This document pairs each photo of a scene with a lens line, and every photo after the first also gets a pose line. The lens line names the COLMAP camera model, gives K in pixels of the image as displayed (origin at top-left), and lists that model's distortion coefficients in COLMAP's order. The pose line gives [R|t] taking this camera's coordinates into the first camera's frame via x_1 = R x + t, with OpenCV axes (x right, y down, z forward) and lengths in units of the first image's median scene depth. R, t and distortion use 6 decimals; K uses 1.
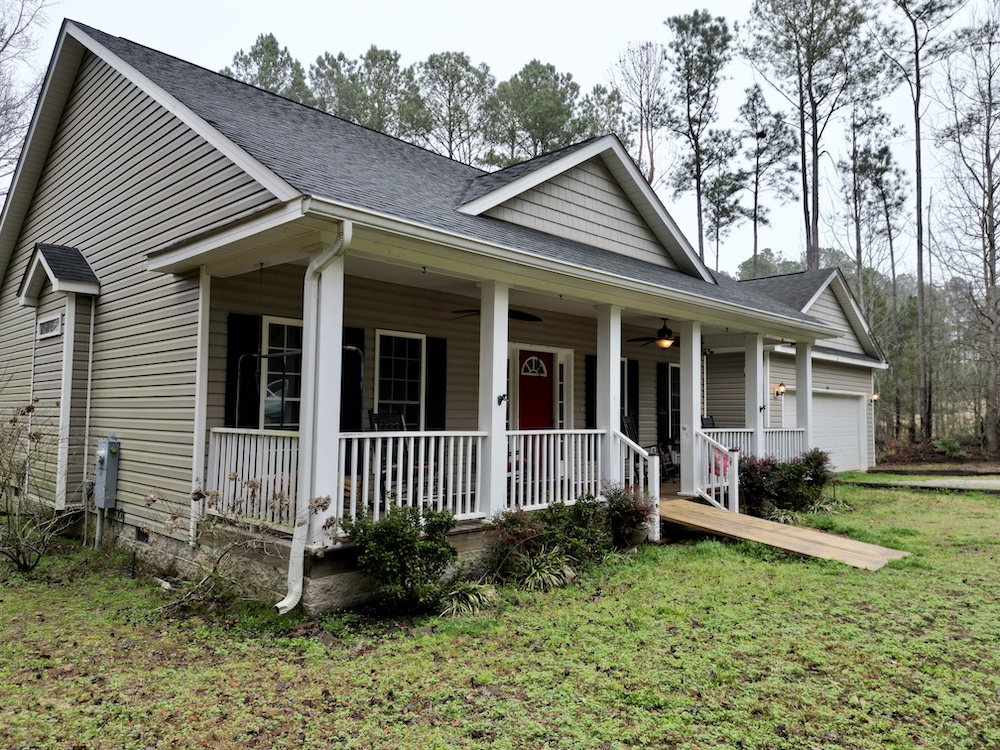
lens RADIAL K [[687.9, 0, 500.0], [0, 687.9, 375.0], [0, 0, 1]] dist [0.078913, -0.069991]
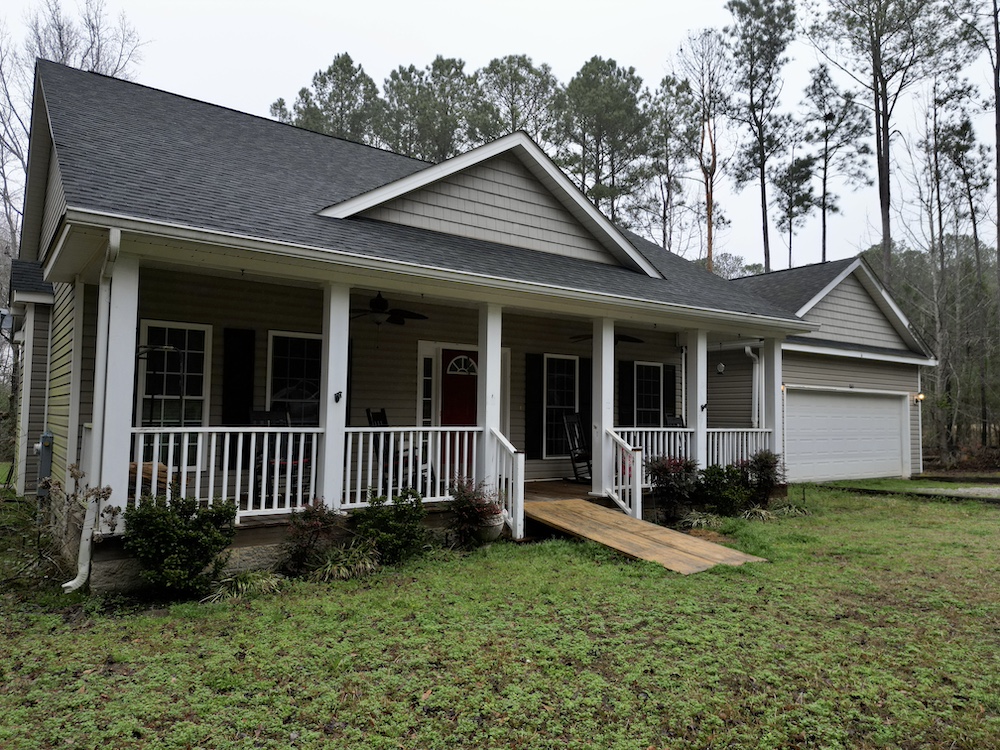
lens RADIAL K [[687.9, 0, 500.0], [0, 687.9, 375.0], [0, 0, 1]] dist [0.078913, -0.069991]
pose [[0.986900, -0.005997, -0.161224, 0.142125], [0.005609, 0.999980, -0.002862, 0.002578], [0.161238, 0.001920, 0.986914, 0.007147]]
